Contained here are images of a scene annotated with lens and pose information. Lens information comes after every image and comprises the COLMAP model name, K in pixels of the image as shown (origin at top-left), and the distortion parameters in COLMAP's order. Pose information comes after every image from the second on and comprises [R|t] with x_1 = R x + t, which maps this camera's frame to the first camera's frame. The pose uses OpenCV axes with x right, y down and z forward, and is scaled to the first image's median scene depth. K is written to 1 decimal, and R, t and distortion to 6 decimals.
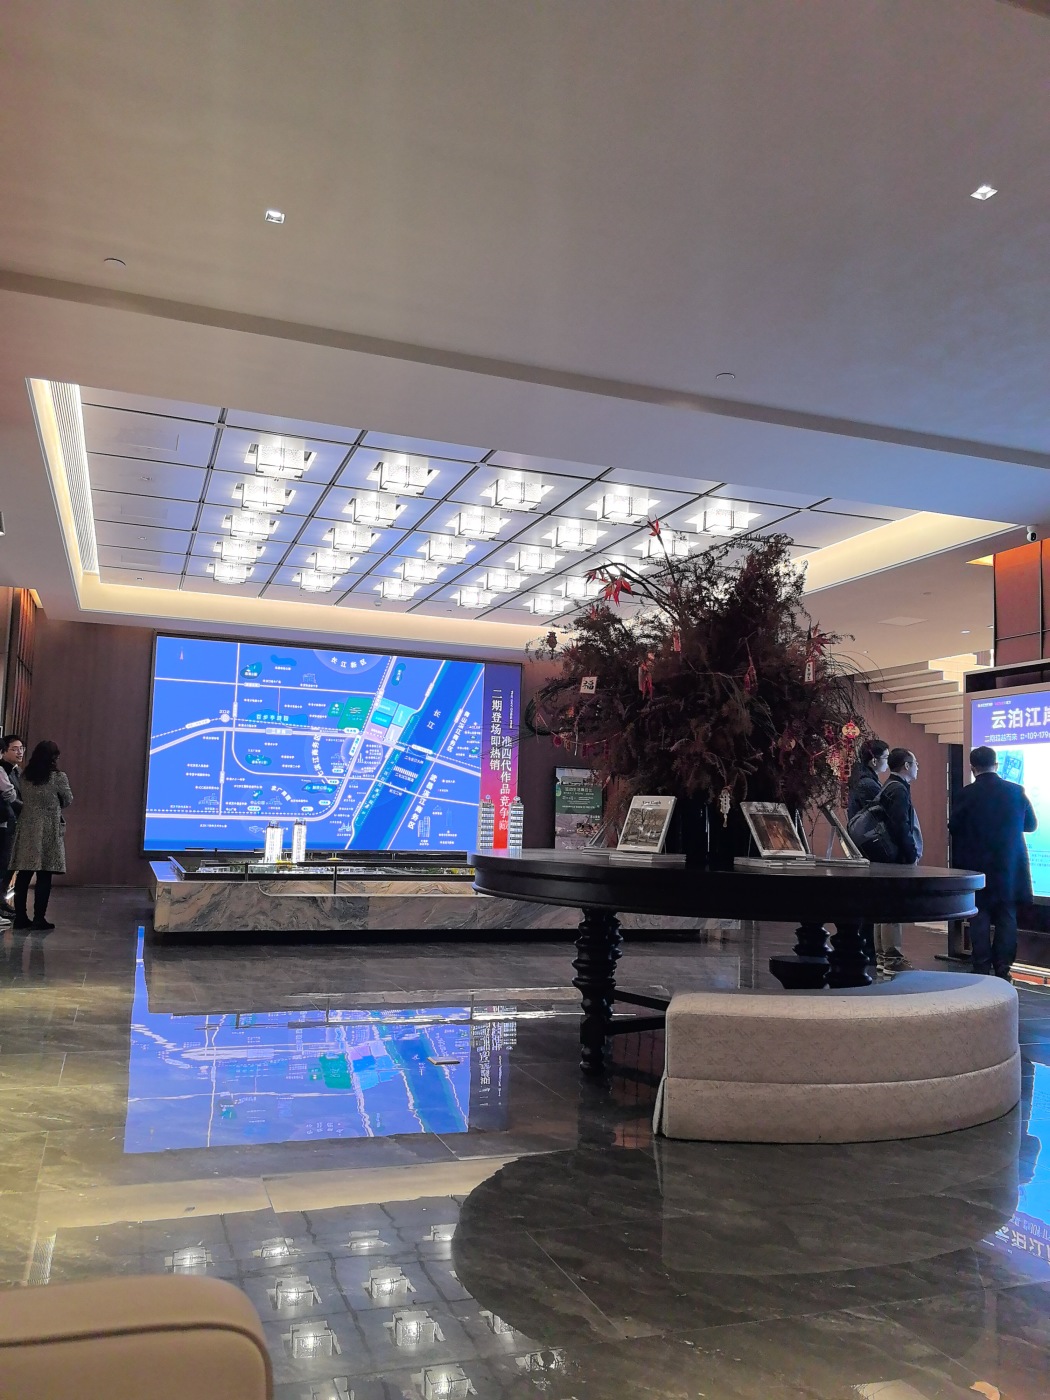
lens RADIAL K [[1130.7, 0, 525.0], [0, 1130.7, 700.0], [0, 0, 1]] dist [-0.001508, -0.008553]
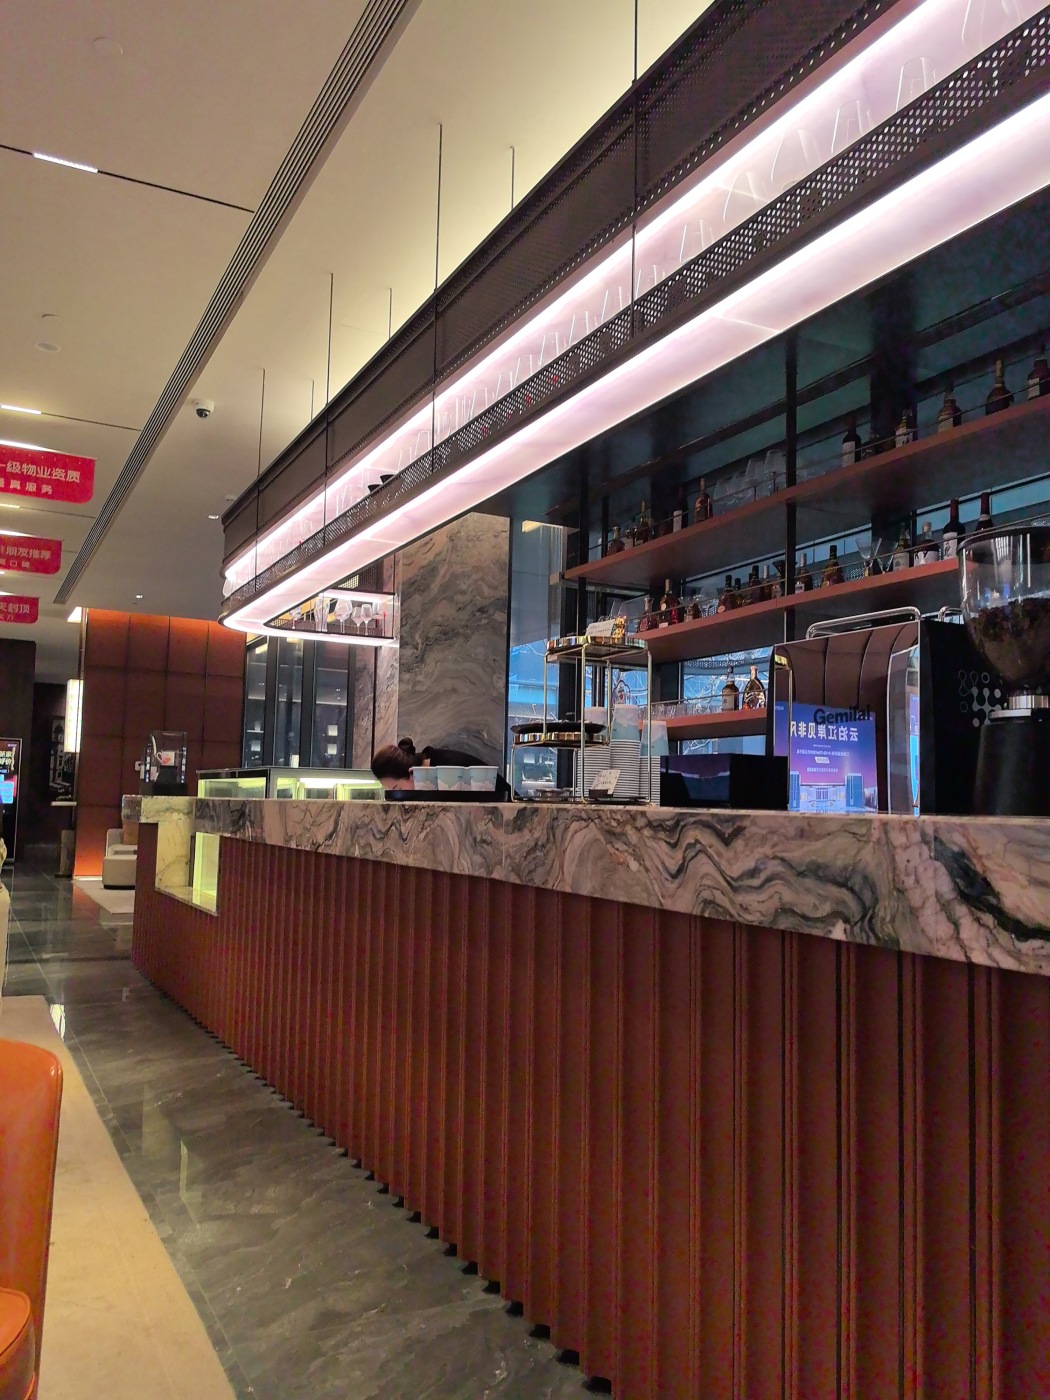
lens RADIAL K [[1119.4, 0, 501.0], [0, 1119.4, 700.1], [0, 0, 1]] dist [0.053309, -0.058187]
pose [[-0.115995, 0.059620, 0.991459, -0.826900], [-0.128413, 0.988919, -0.074491, 0.091861], [-0.984914, -0.135957, -0.107054, 1.023153]]
